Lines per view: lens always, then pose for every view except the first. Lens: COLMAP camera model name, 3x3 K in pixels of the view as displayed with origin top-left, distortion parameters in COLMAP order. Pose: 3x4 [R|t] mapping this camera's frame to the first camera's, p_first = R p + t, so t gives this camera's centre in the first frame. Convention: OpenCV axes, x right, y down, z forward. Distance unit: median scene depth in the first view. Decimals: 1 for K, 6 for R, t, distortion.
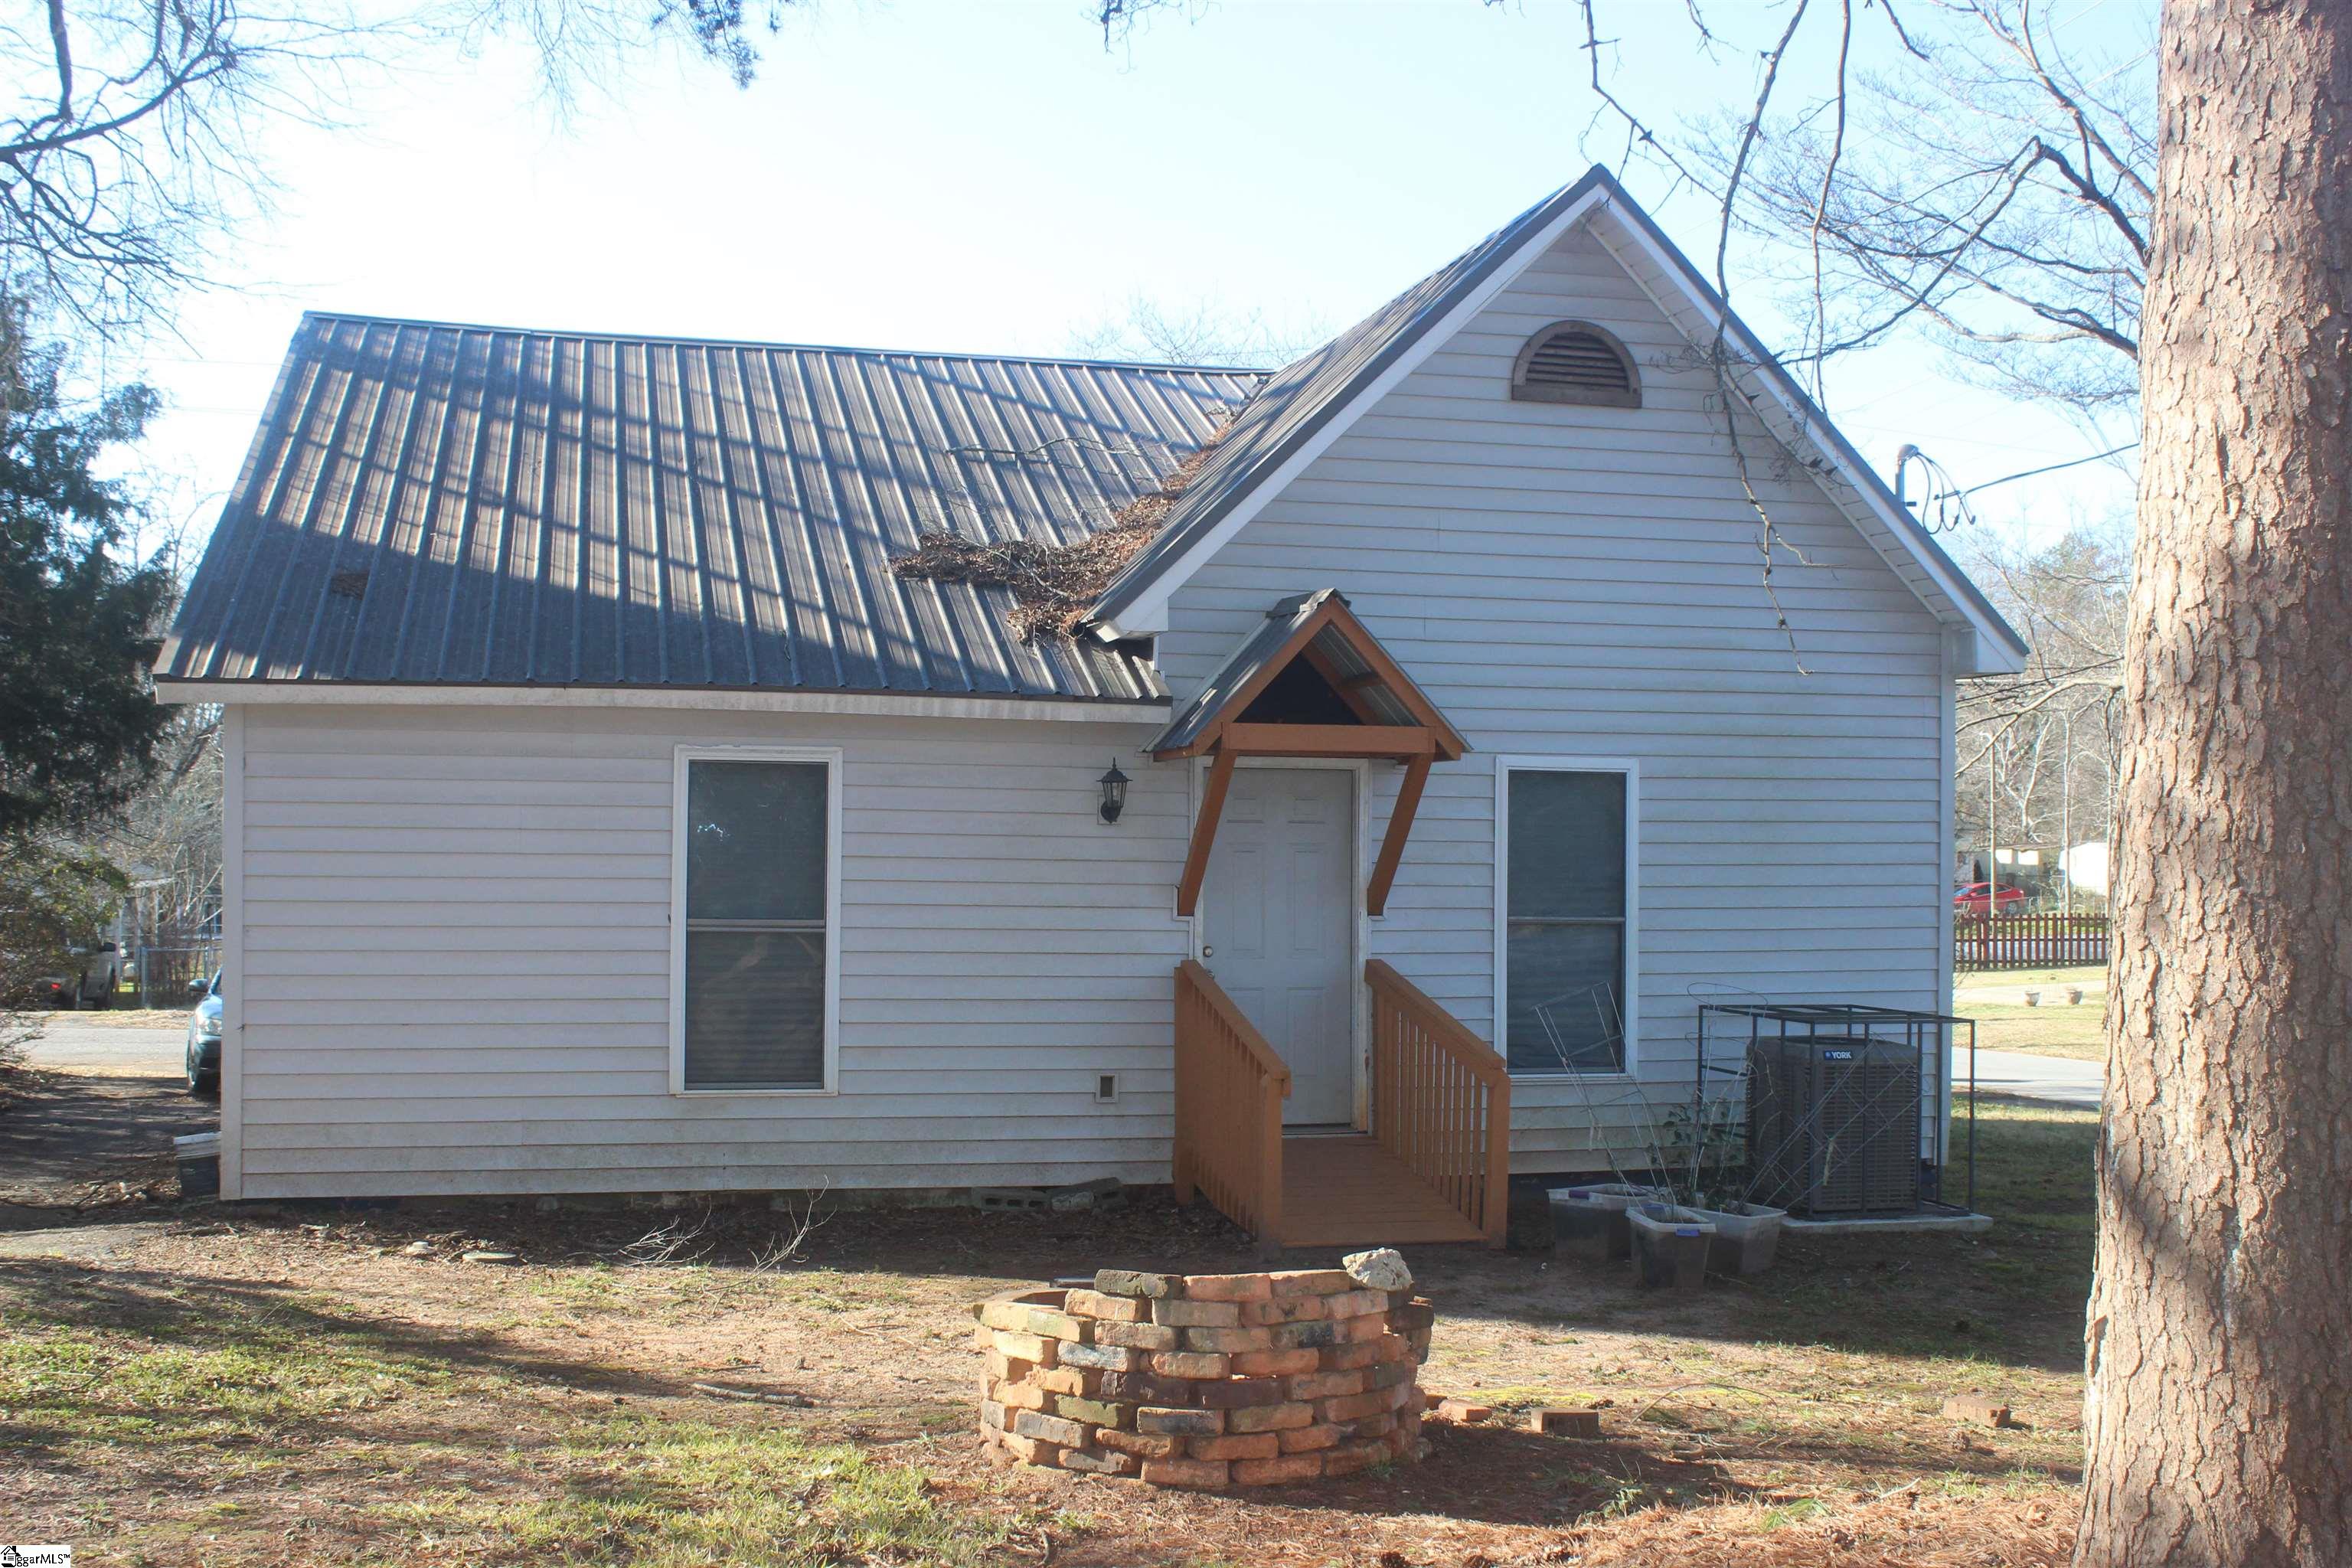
lens RADIAL K [[2458.4, 0, 1175.0], [0, 2458.4, 791.9], [0, 0, 1]] dist [-0.027971, 0.000000]
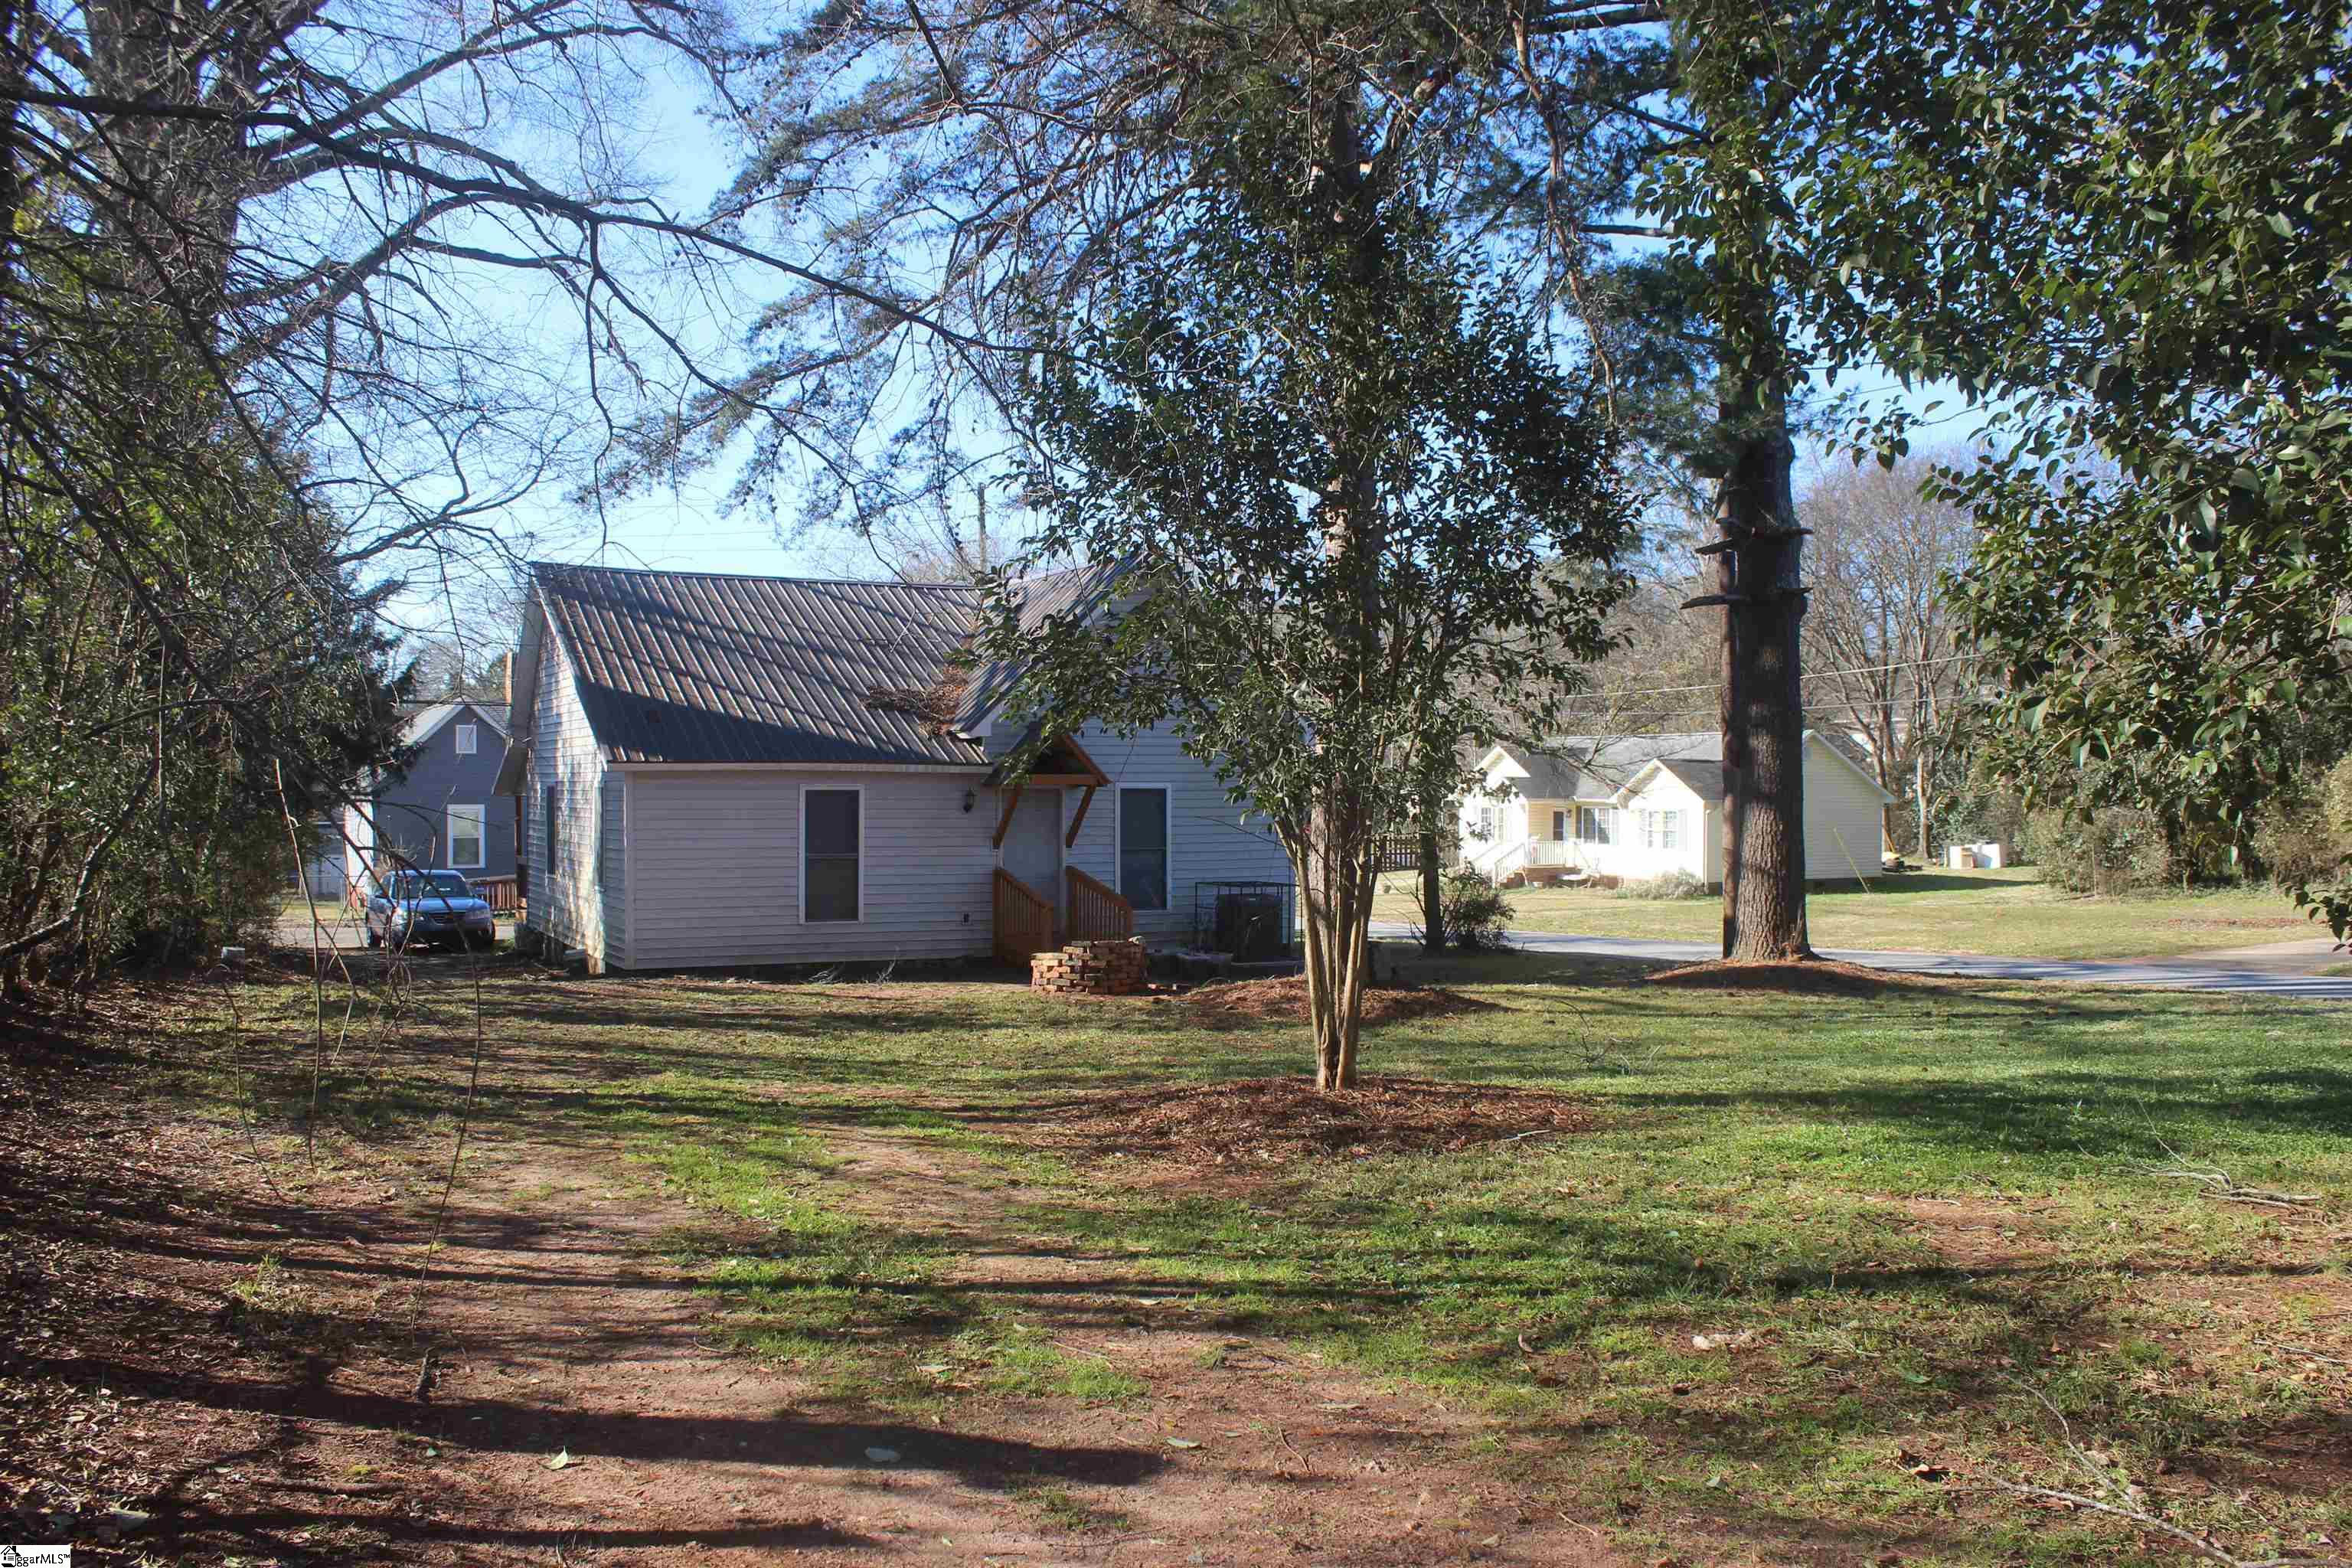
lens RADIAL K [[1952.7, 0, 1175.4], [0, 1952.7, 787.6], [0, 0, 1]] dist [-0.086733, 0.019632]
pose [[0.973473, -0.009705, 0.228598, -0.272319], [0.004146, 0.999684, 0.024787, -0.060658], [-0.228766, -0.023182, 0.973205, -0.971877]]
